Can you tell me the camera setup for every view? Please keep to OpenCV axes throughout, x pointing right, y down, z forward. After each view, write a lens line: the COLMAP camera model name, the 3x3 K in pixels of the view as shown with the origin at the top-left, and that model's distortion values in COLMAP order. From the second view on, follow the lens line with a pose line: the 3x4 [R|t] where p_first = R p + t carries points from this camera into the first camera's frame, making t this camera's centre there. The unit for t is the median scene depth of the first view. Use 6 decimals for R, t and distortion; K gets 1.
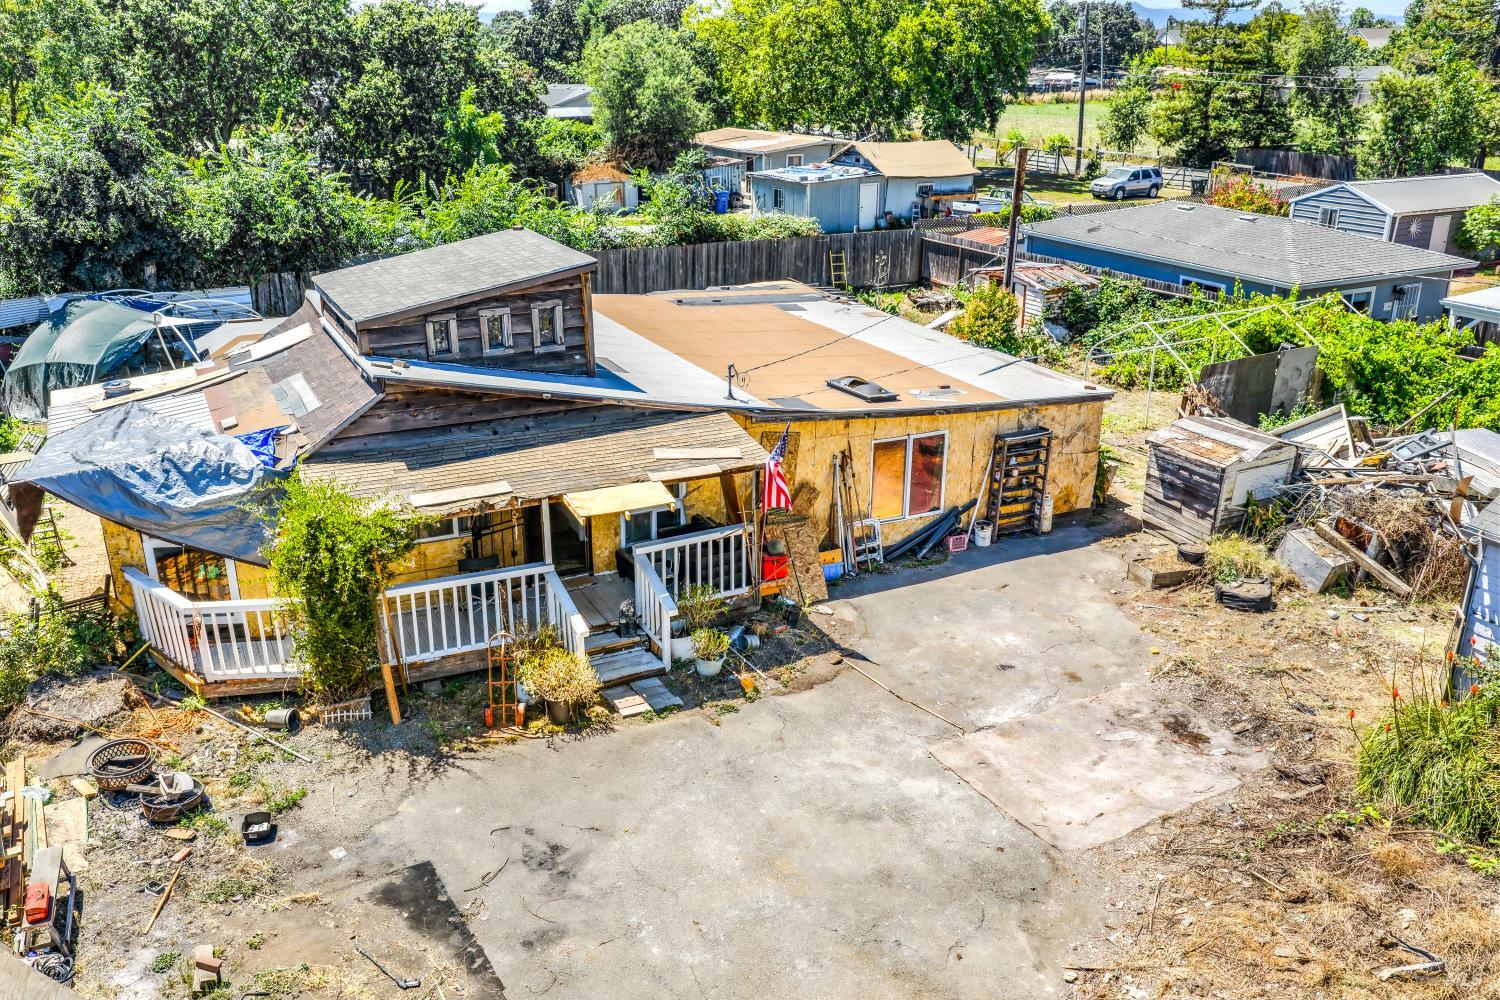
lens RADIAL K [[1242.5, 0, 757.6], [0, 1242.5, 501.7], [0, 0, 1]] dist [0.009674, -0.008298]
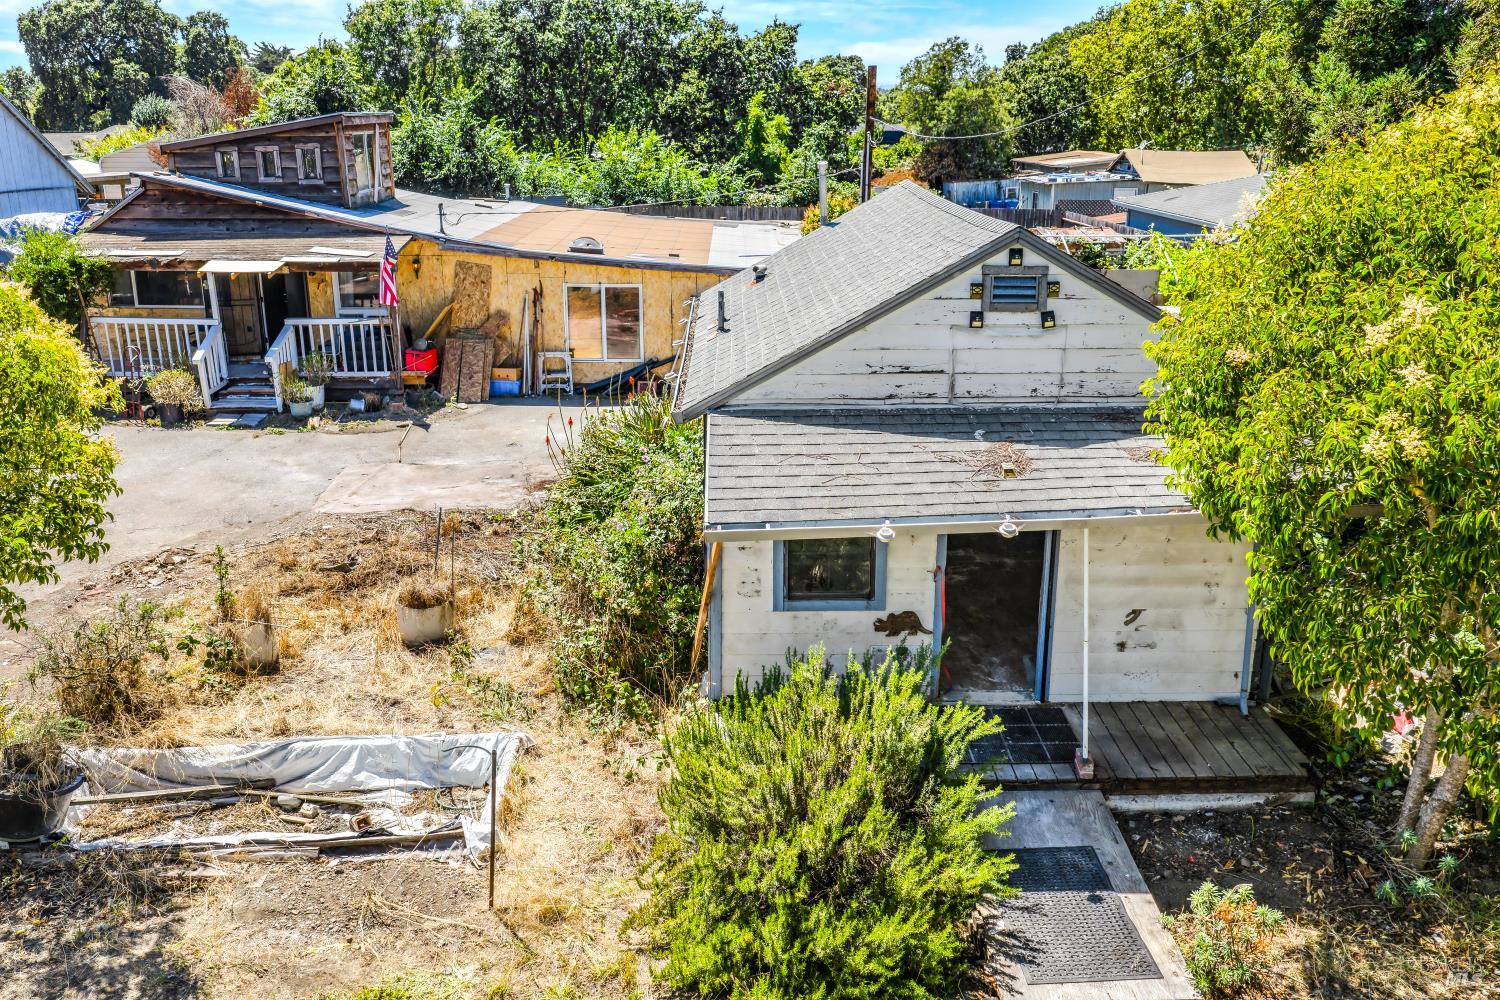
lens RADIAL K [[1242.5, 0, 753.5], [0, 1242.5, 501.5], [0, 0, 1]] dist [0.009674, -0.008298]
pose [[0.896573, 0.130643, -0.423188, 0.575116], [-0.154053, 0.987830, -0.021424, 0.111919], [0.415239, 0.084402, 0.905788, 0.027316]]
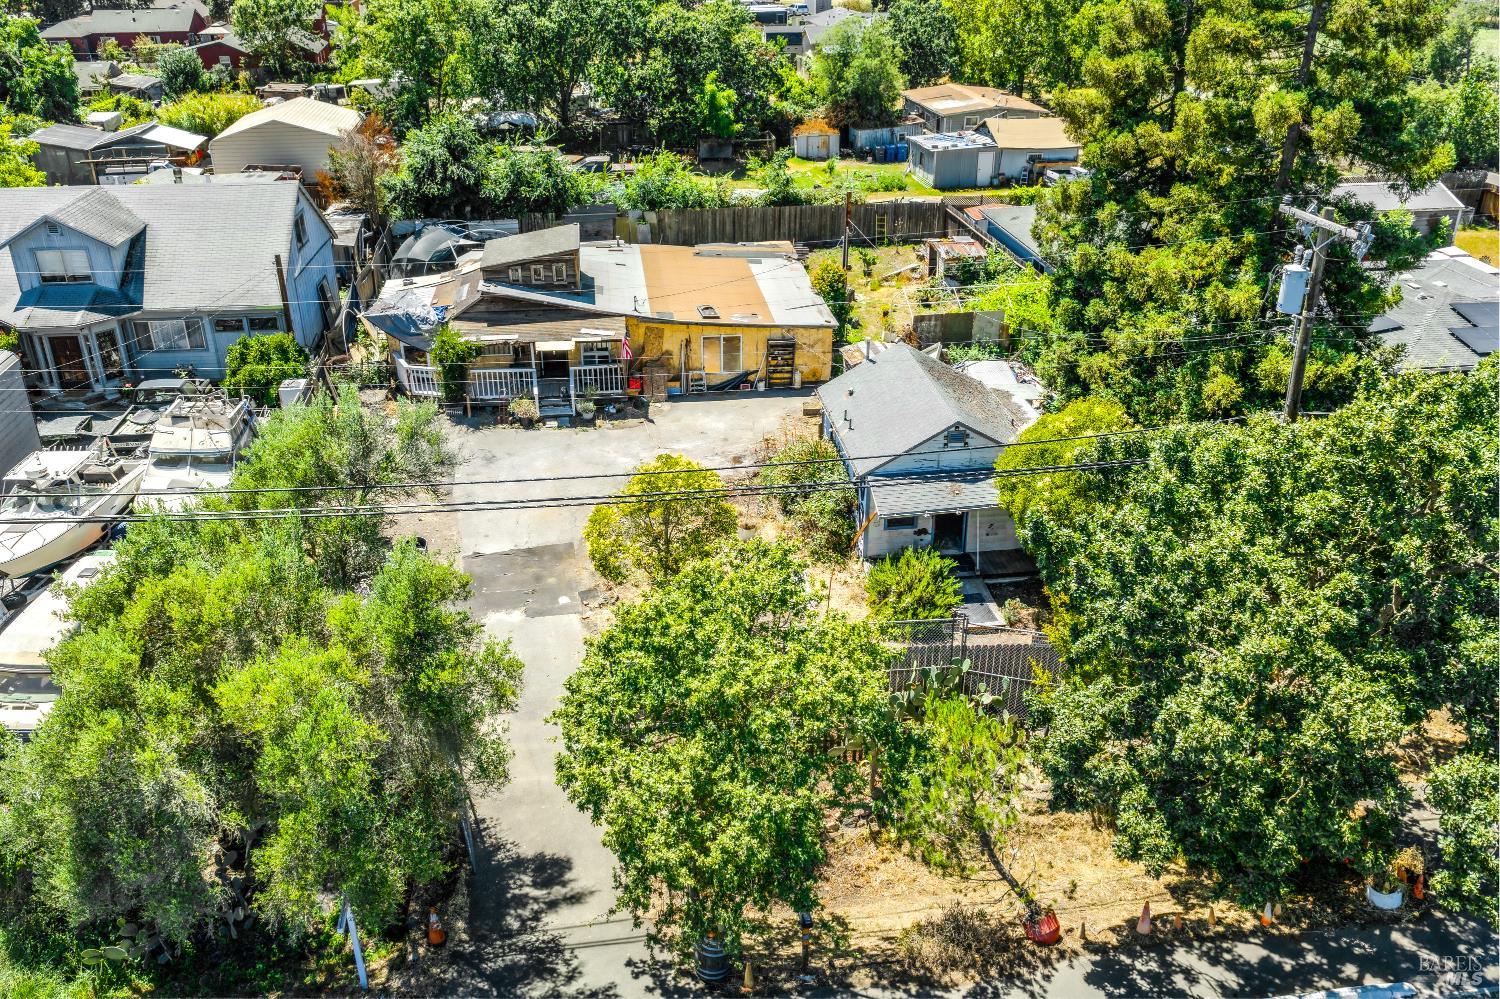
lens RADIAL K [[1242.5, 0, 755.9], [0, 1242.5, 496.8], [0, 0, 1]] dist [0.009674, -0.008298]
pose [[0.941201, 0.145094, -0.305104, 0.675907], [-0.115463, 0.986850, 0.113116, -0.020032], [0.317504, -0.071237, 0.945577, -0.818042]]
